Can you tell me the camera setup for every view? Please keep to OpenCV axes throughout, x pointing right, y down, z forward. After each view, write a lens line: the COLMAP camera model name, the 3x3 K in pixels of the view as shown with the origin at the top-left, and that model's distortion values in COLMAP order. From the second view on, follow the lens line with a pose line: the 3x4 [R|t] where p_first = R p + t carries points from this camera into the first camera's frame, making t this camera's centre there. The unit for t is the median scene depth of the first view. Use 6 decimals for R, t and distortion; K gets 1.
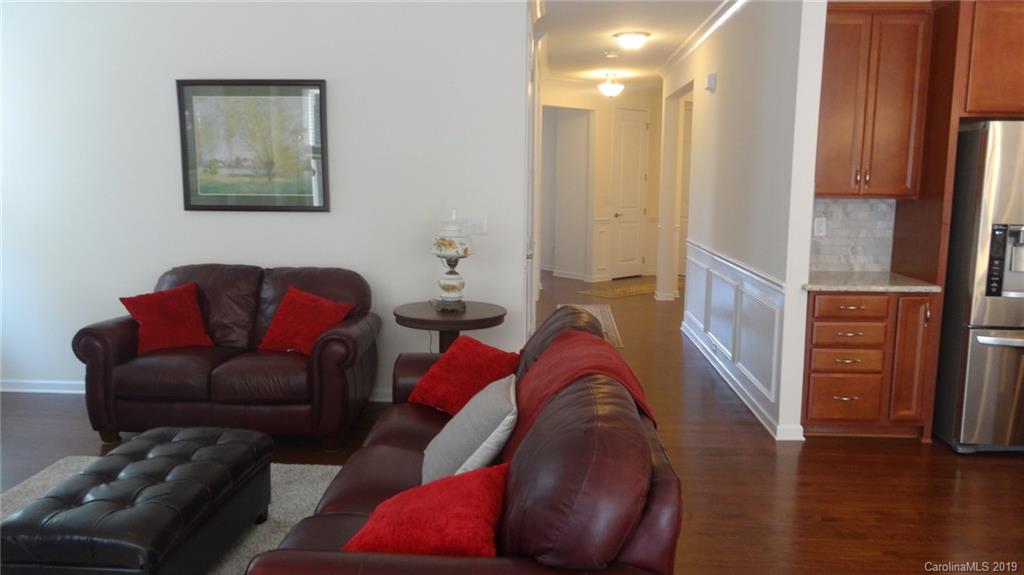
lens RADIAL K [[753.5, 0, 516.2], [0, 753.5, 287.2], [0, 0, 1]] dist [-0.007944, 0.003249]
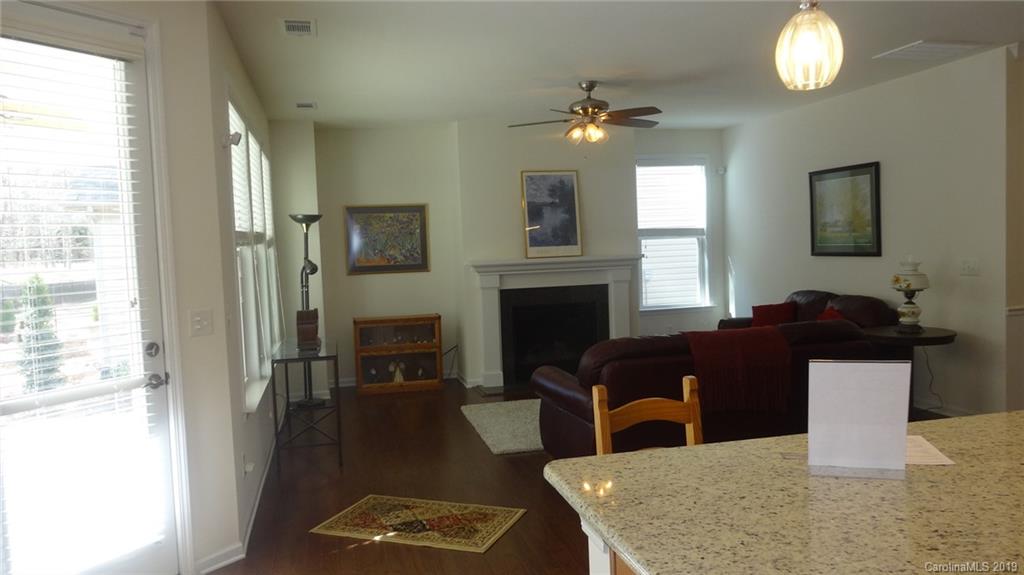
lens RADIAL K [[753.5, 0, 513.1], [0, 753.5, 284.3], [0, 0, 1]] dist [-0.007944, 0.003249]
pose [[0.291880, 0.033798, -0.955858, 0.952243], [-0.099038, 0.995071, 0.004942, 0.010347], [0.951314, 0.093224, 0.293788, -0.029295]]
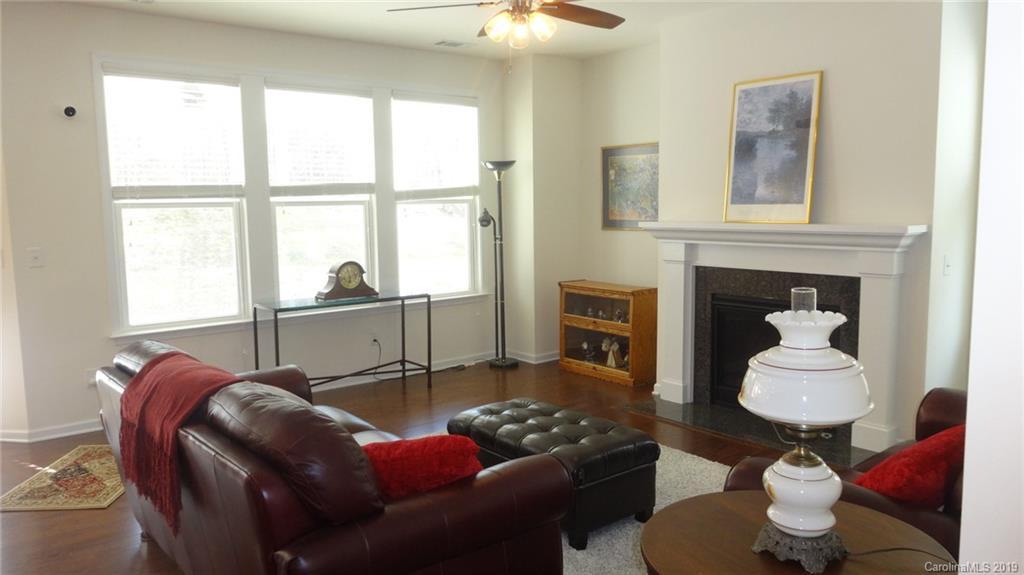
lens RADIAL K [[753.5, 0, 522.5], [0, 753.5, 286.2], [0, 0, 1]] dist [-0.007944, 0.003249]
pose [[-0.734216, 0.074326, -0.674836, 0.254196], [-0.094150, 0.973238, 0.209627, -0.162552], [0.672357, 0.217447, -0.707569, 1.156187]]
